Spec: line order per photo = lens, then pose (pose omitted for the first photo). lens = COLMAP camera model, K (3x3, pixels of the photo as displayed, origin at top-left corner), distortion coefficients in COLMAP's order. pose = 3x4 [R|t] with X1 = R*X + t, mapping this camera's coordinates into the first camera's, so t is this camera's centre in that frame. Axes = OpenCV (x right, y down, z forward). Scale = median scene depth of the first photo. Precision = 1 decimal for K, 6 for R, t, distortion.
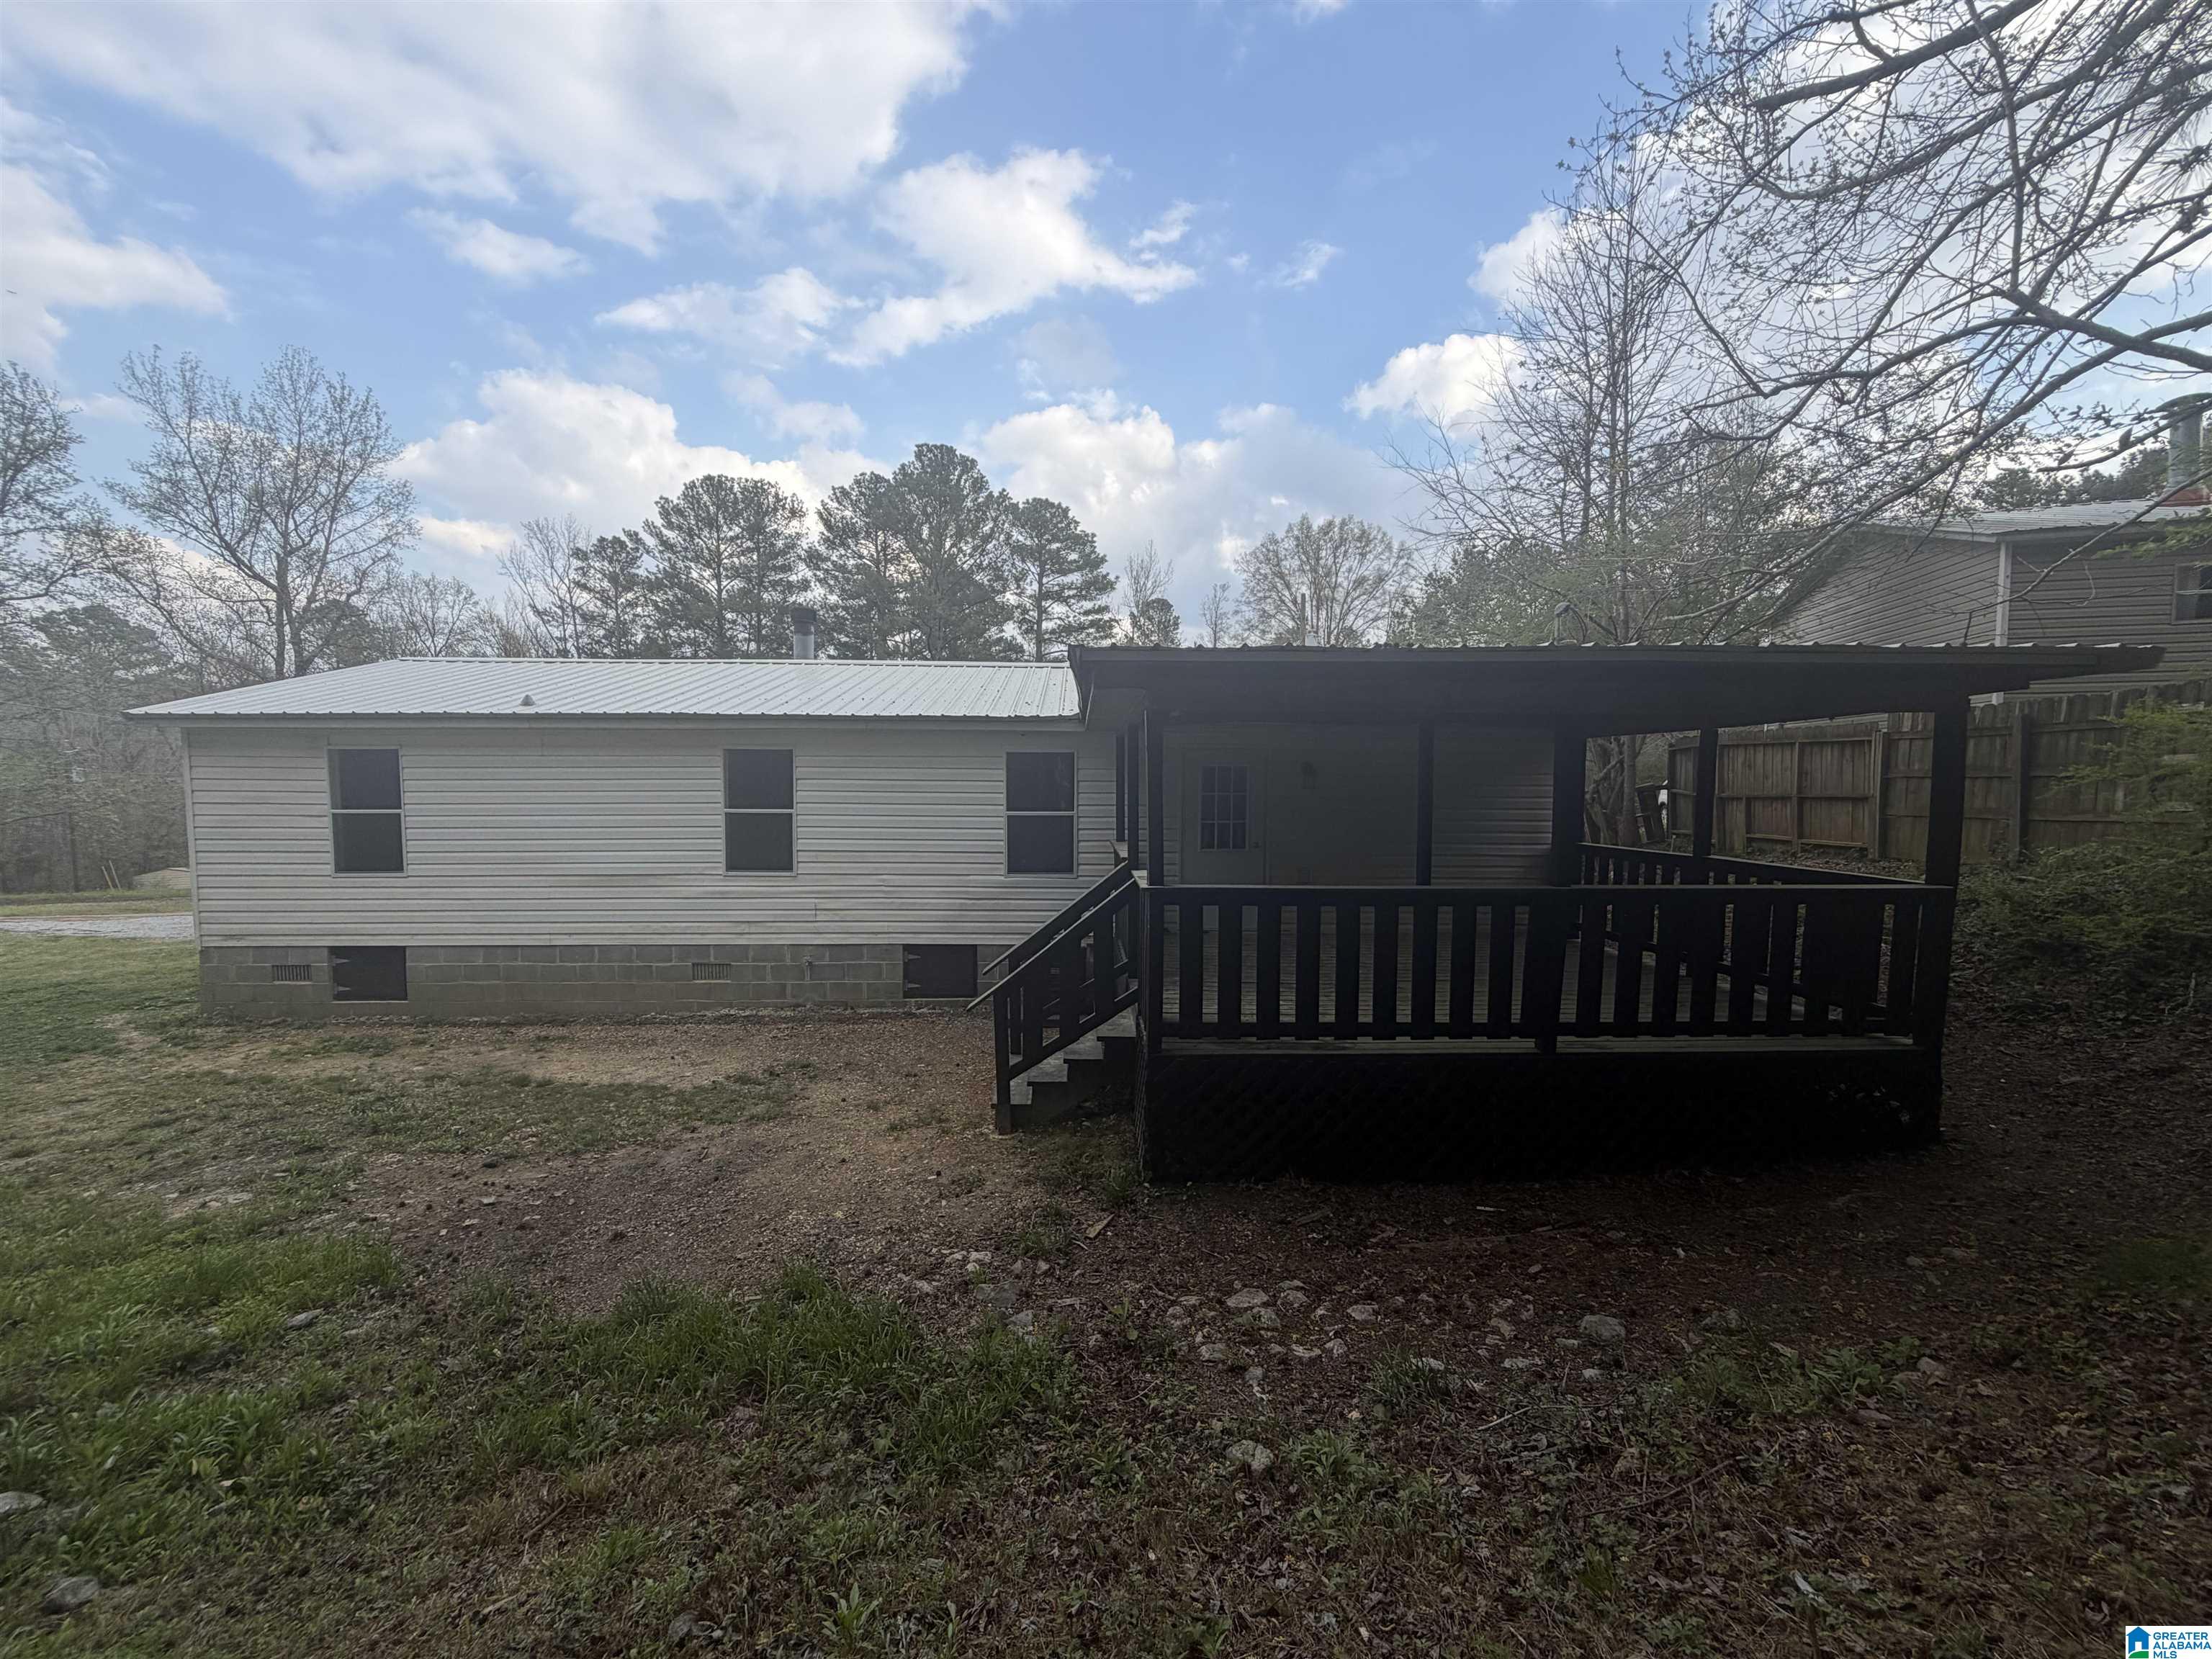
lens RADIAL K [[883.1, 0, 1105.0], [0, 883.1, 830.7], [0, 0, 1]] dist [0.003515, -0.000037]
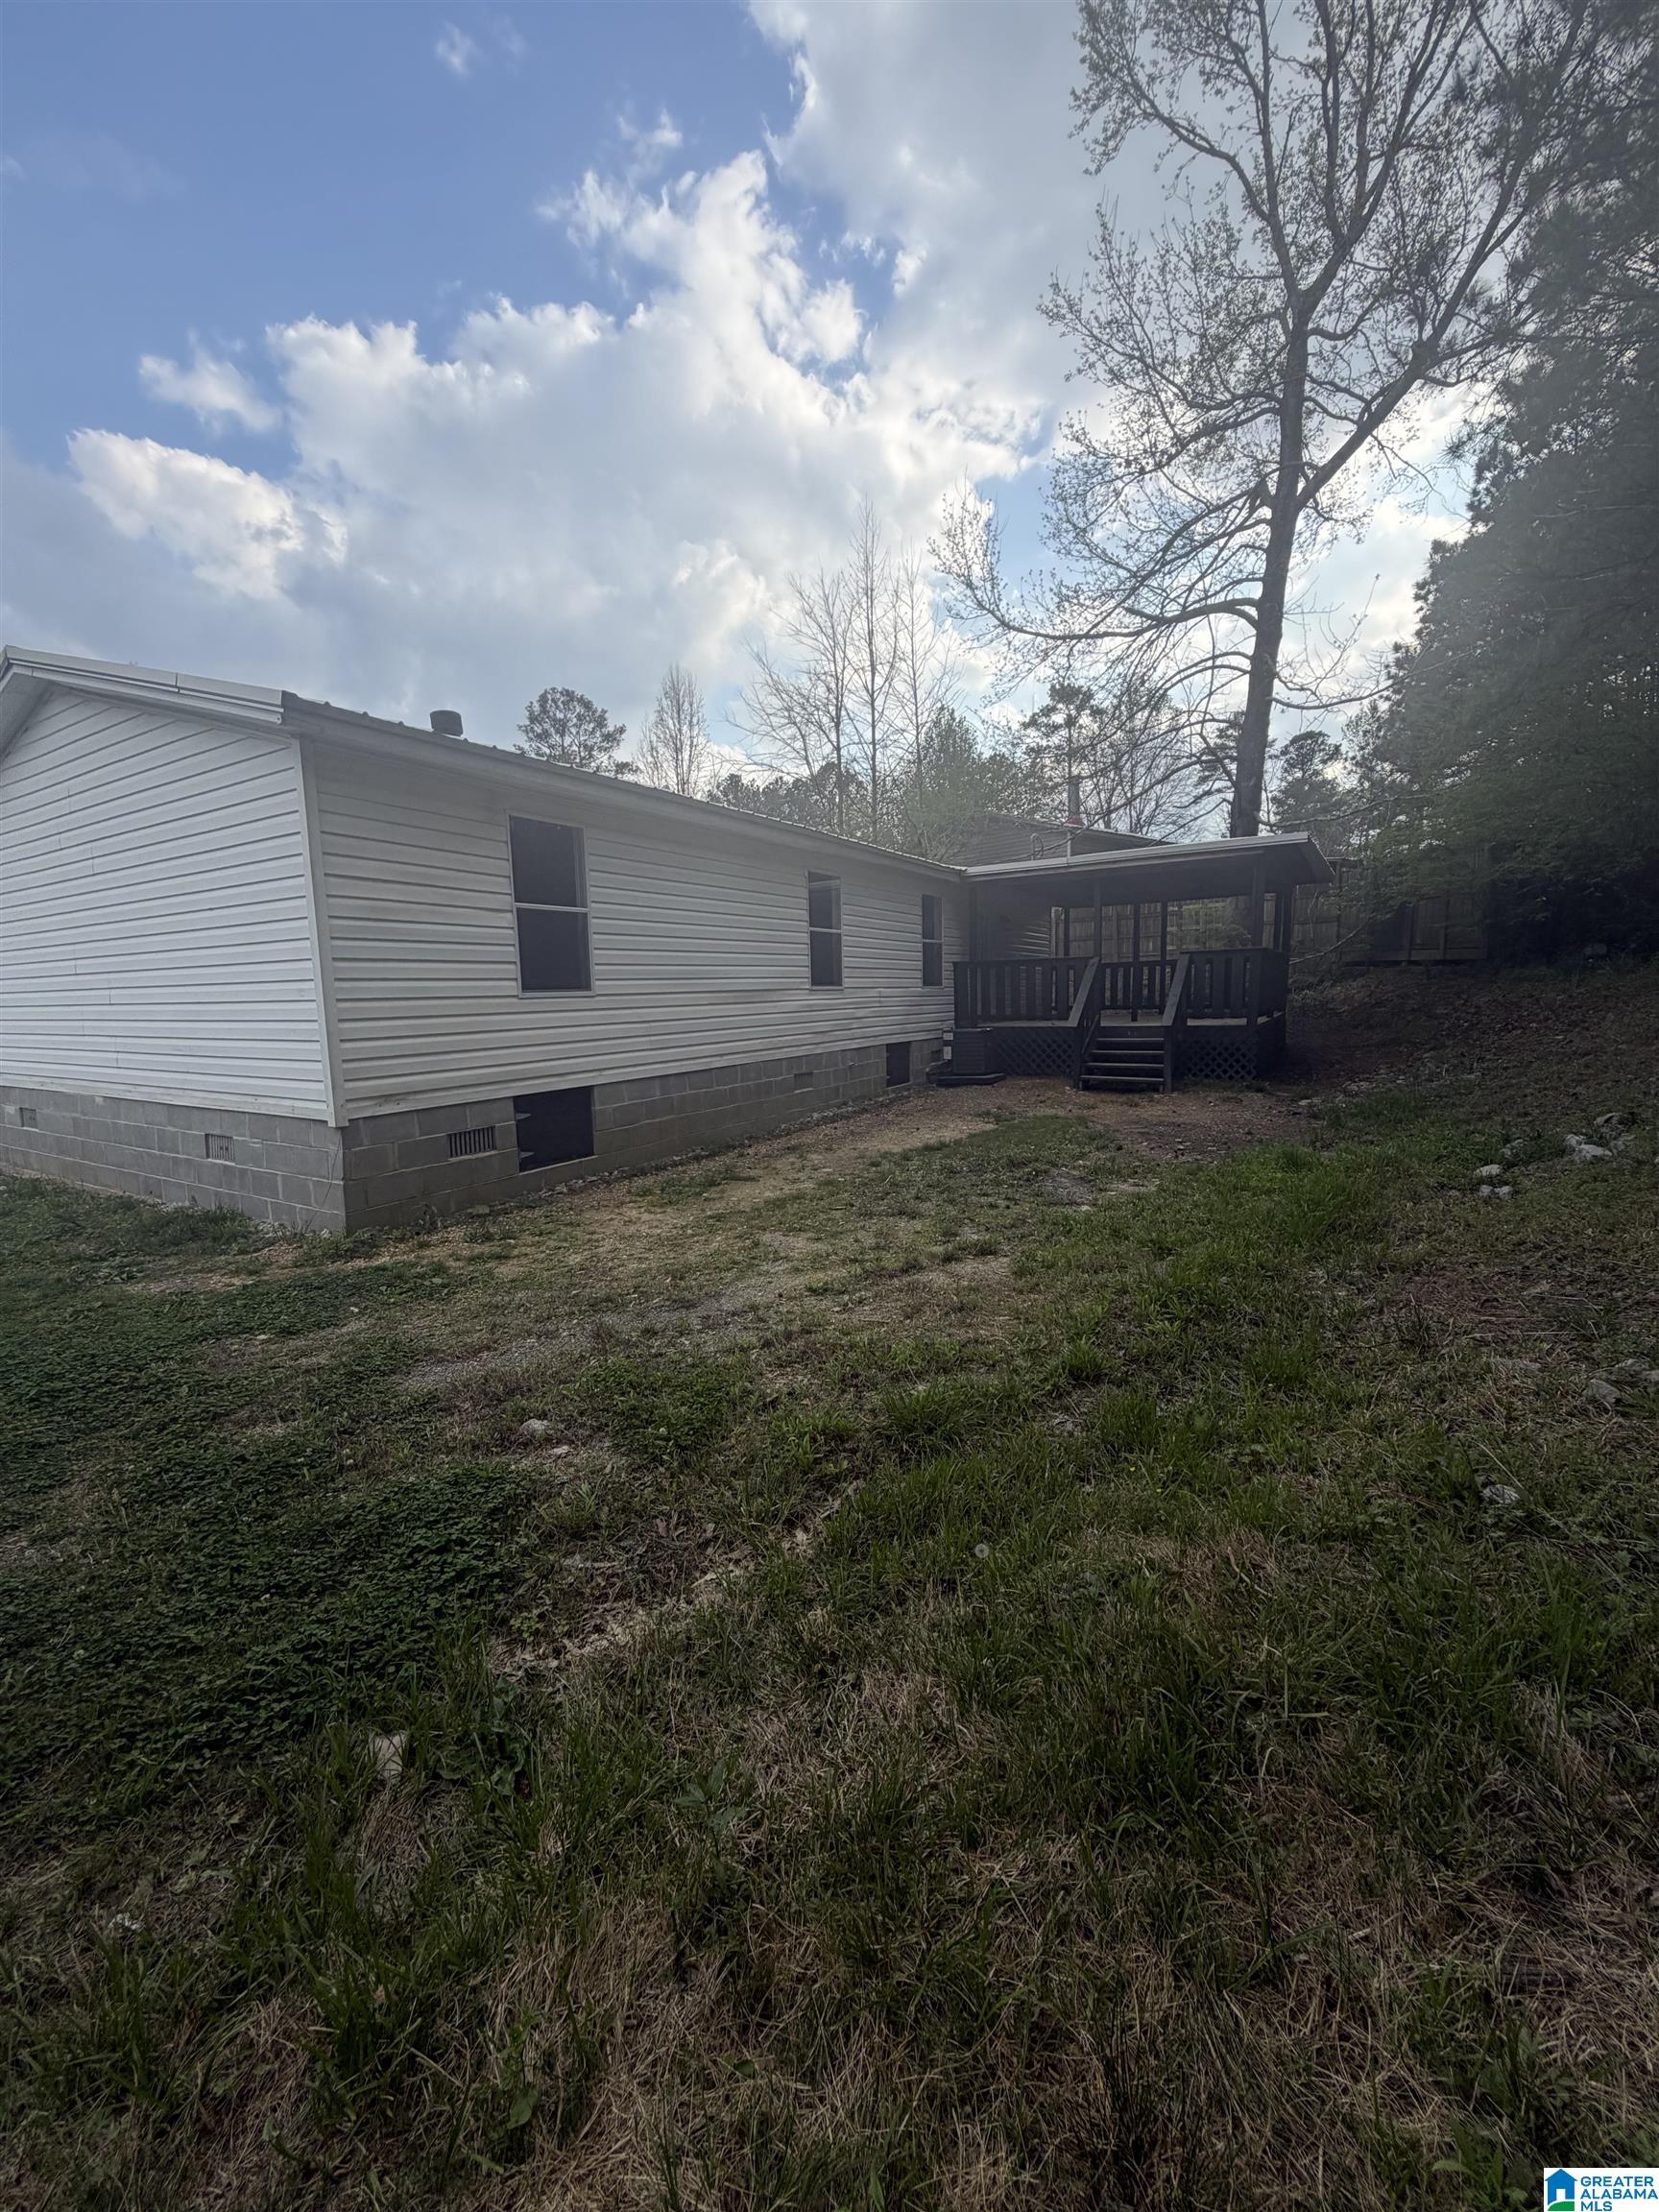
lens RADIAL K [[883.1, 0, 827.9], [0, 883.1, 1105.2], [0, 0, 1]] dist [0.003515, -0.000037]
pose [[0.521013, -0.121893, 0.844800, -1.487138], [0.075206, 0.992457, 0.096817, 0.096514], [-0.850229, 0.013091, 0.526250, 0.449485]]
